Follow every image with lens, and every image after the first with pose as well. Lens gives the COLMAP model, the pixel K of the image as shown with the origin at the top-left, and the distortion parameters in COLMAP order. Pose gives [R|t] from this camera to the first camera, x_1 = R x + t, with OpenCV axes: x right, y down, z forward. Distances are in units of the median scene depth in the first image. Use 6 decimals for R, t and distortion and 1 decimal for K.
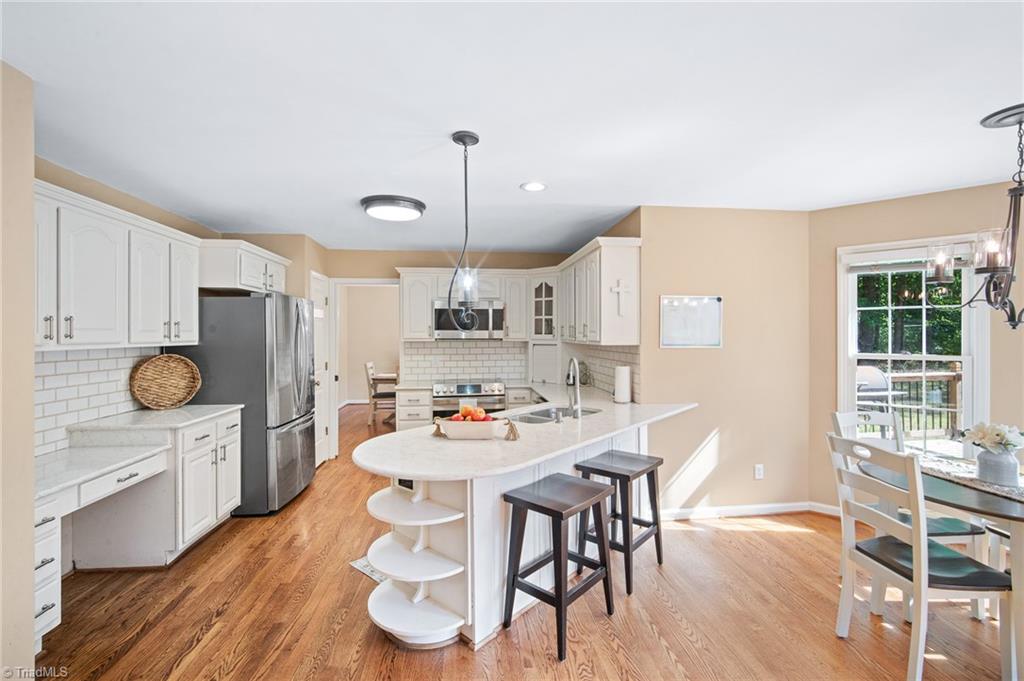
lens RADIAL K [[445.0, 0, 513.7], [0, 445.0, 338.5], [0, 0, 1]] dist [-0.000719, 0.000300]
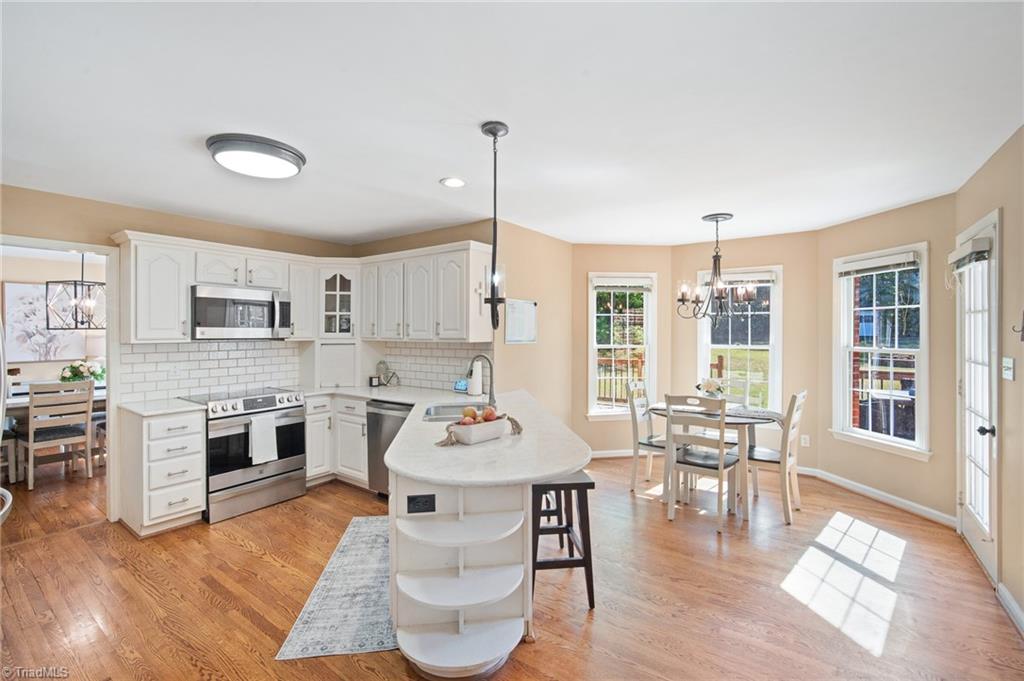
lens RADIAL K [[448.1, 0, 512.0], [0, 448.1, 334.3], [0, 0, 1]] dist [-0.003309, 0.000258]
pose [[0.675482, -0.005058, 0.737359, -0.508482], [0.009086, 0.999958, -0.001464, -0.001740], [-0.737321, 0.007689, 0.675499, 0.196001]]
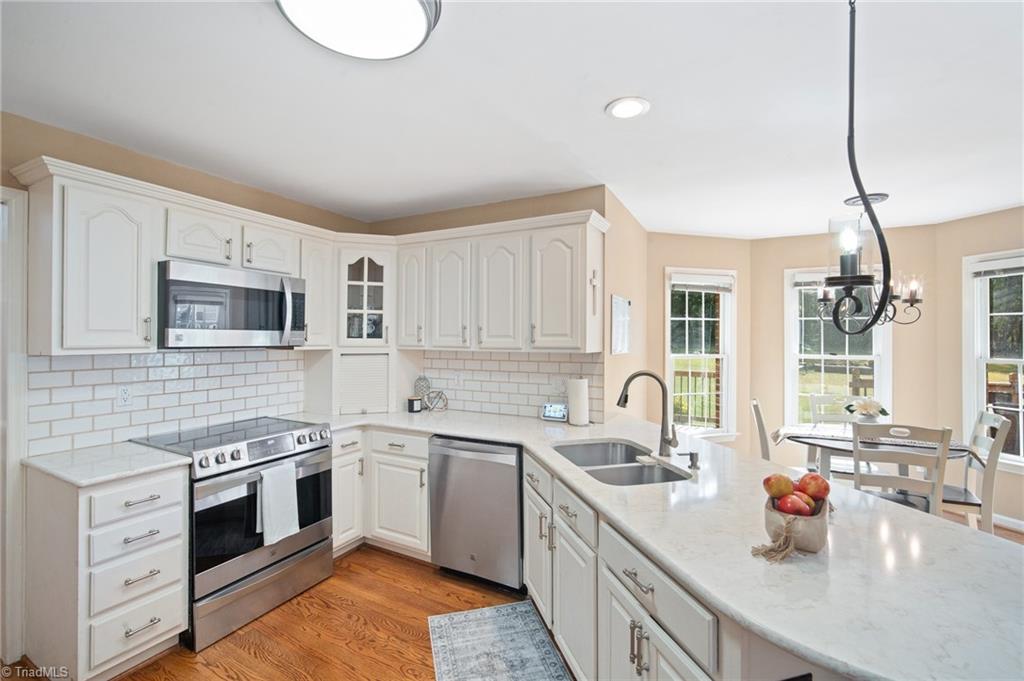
lens RADIAL K [[445.0, 0, 513.7], [0, 445.0, 338.5], [0, 0, 1]] dist [-0.000719, 0.000300]
pose [[0.562160, 0.002880, 0.827024, -0.487555], [0.004244, 0.999971, -0.006367, -0.005554], [-0.827018, 0.007089, 0.562131, 0.654907]]
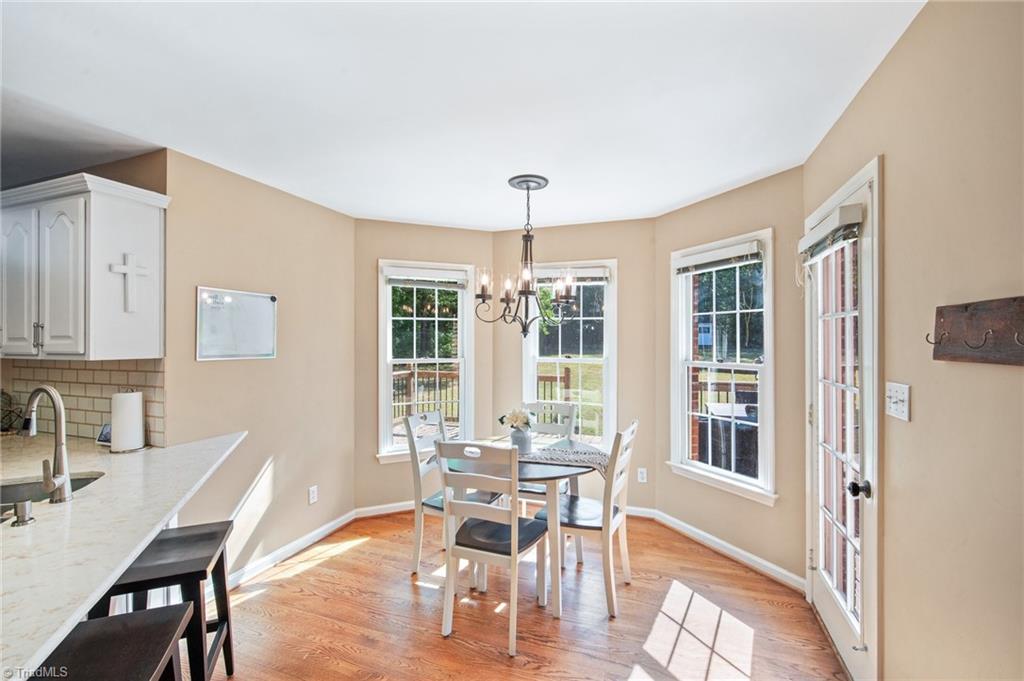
lens RADIAL K [[448.8, 0, 512.4], [0, 448.8, 341.4], [0, 0, 1]] dist [-0.002392, 0.000137]
pose [[0.457511, -0.001062, 0.889203, -0.069944], [0.009028, 0.999953, -0.003451, -0.003027], [-0.889158, 0.009607, 0.457499, 0.231063]]
